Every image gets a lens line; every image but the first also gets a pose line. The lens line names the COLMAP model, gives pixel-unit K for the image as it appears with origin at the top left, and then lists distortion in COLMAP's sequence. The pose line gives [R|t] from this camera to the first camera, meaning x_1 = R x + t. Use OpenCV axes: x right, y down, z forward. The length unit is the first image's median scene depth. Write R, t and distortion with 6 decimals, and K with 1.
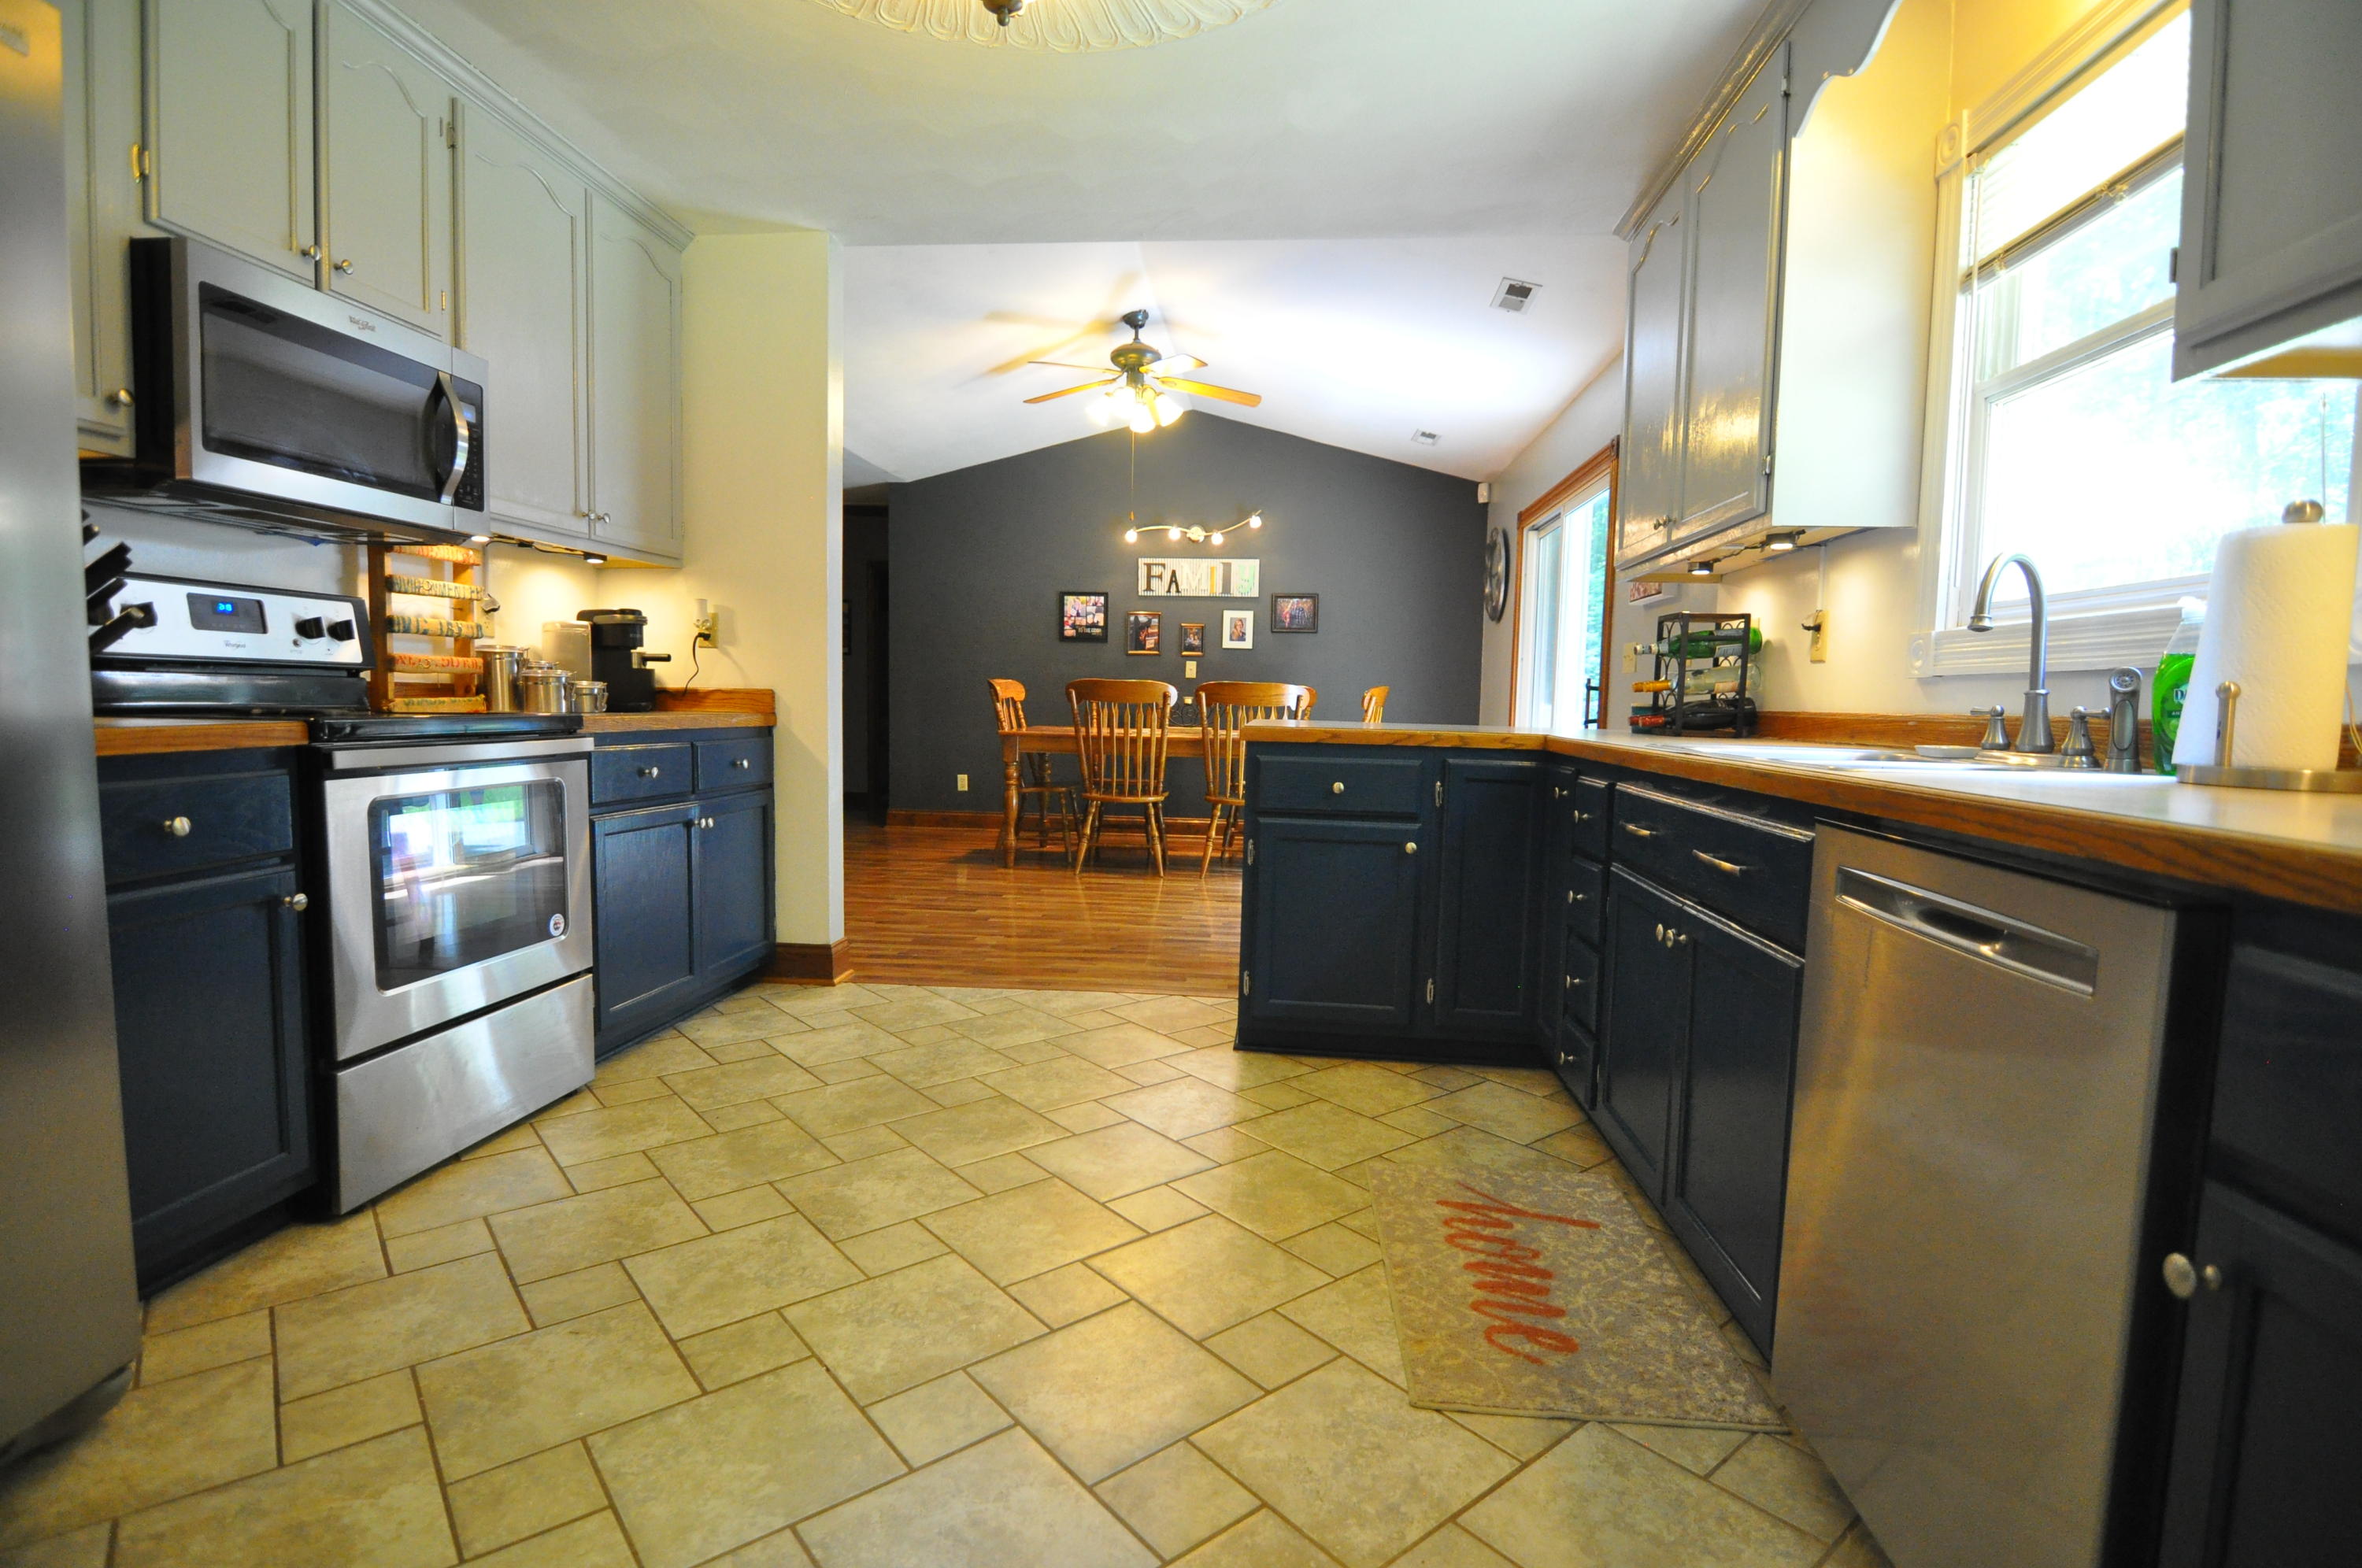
lens RADIAL K [[1132.6, 0, 1181.0], [0, 1132.6, 784.0], [0, 0, 1]] dist [-0.004134, -0.010479]
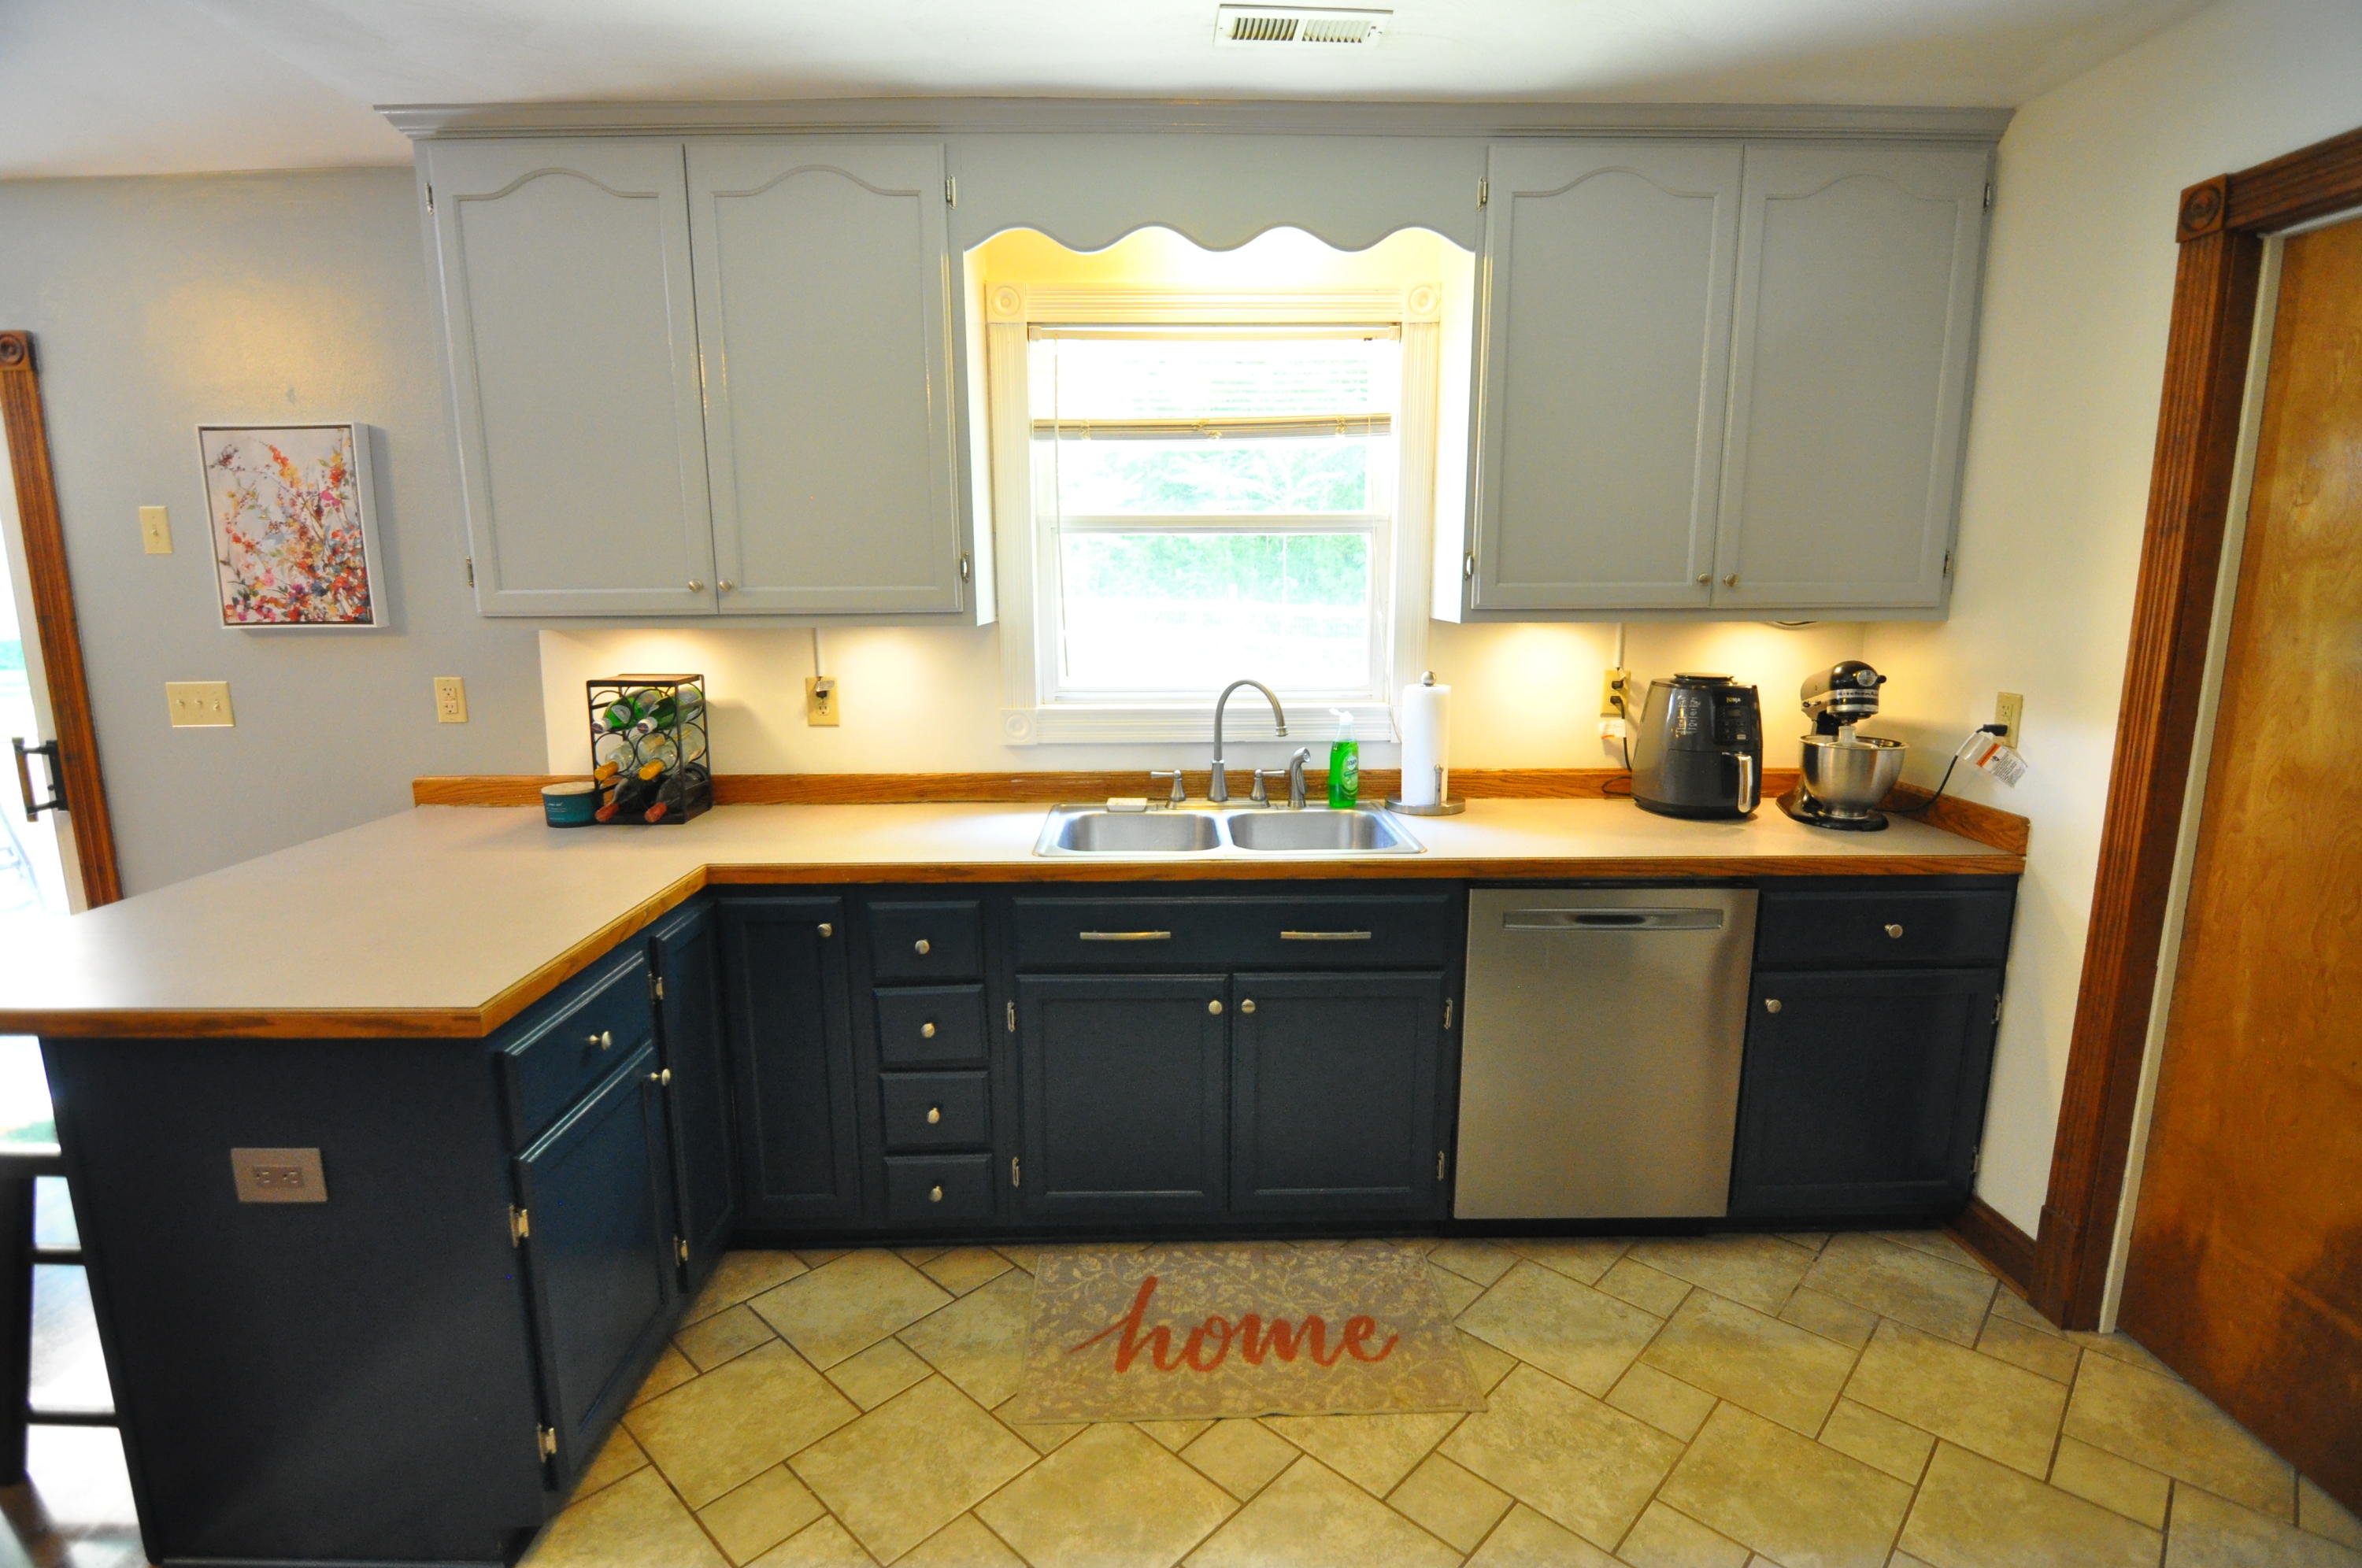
lens RADIAL K [[1143.6, 0, 1173.1], [0, 1143.6, 785.0], [0, 0, 1]] dist [-0.006822, -0.010181]
pose [[-0.107400, -0.201605, 0.973561, -0.578454], [0.077932, 0.974505, 0.210397, -0.293492], [-0.991157, 0.098469, -0.088951, 0.925033]]
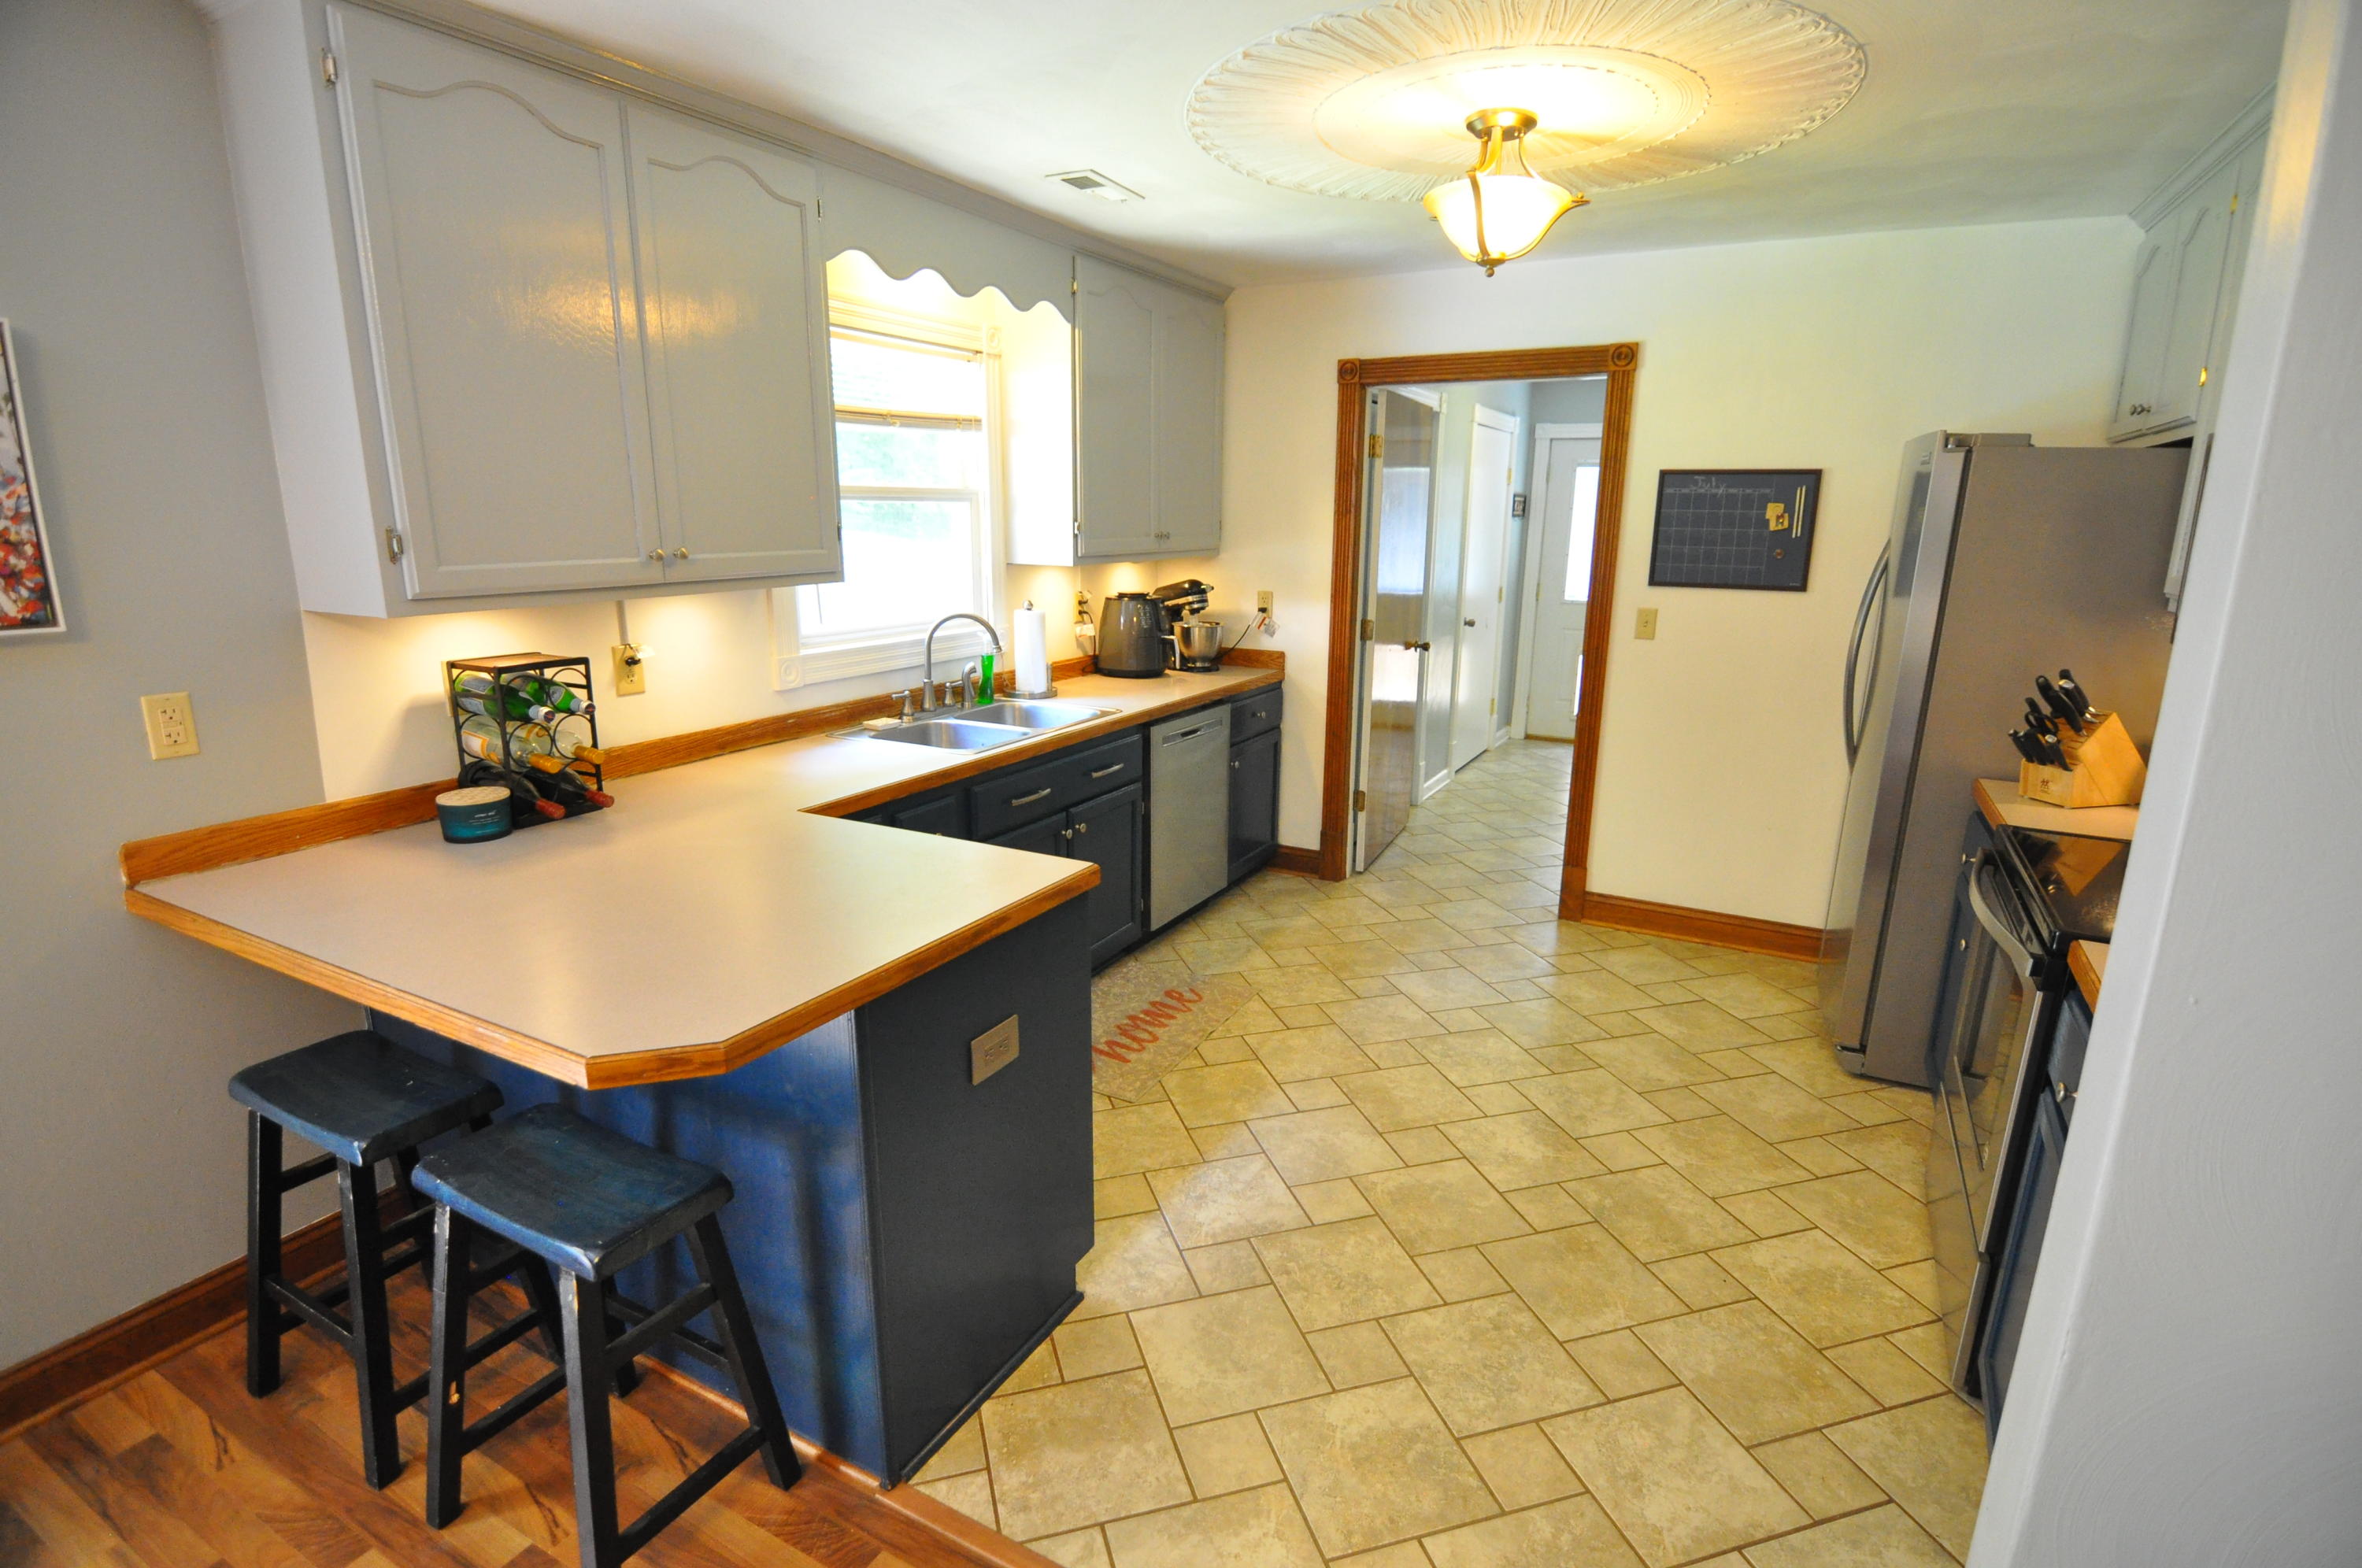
lens RADIAL K [[1143.6, 0, 1173.1], [0, 1143.6, 785.0], [0, 0, 1]] dist [-0.006822, -0.010181]
pose [[-0.916112, -0.122602, 0.381718, -0.327729], [0.002747, 0.950154, 0.311770, -0.408948], [-0.400914, 0.286664, -0.870110, 2.024052]]
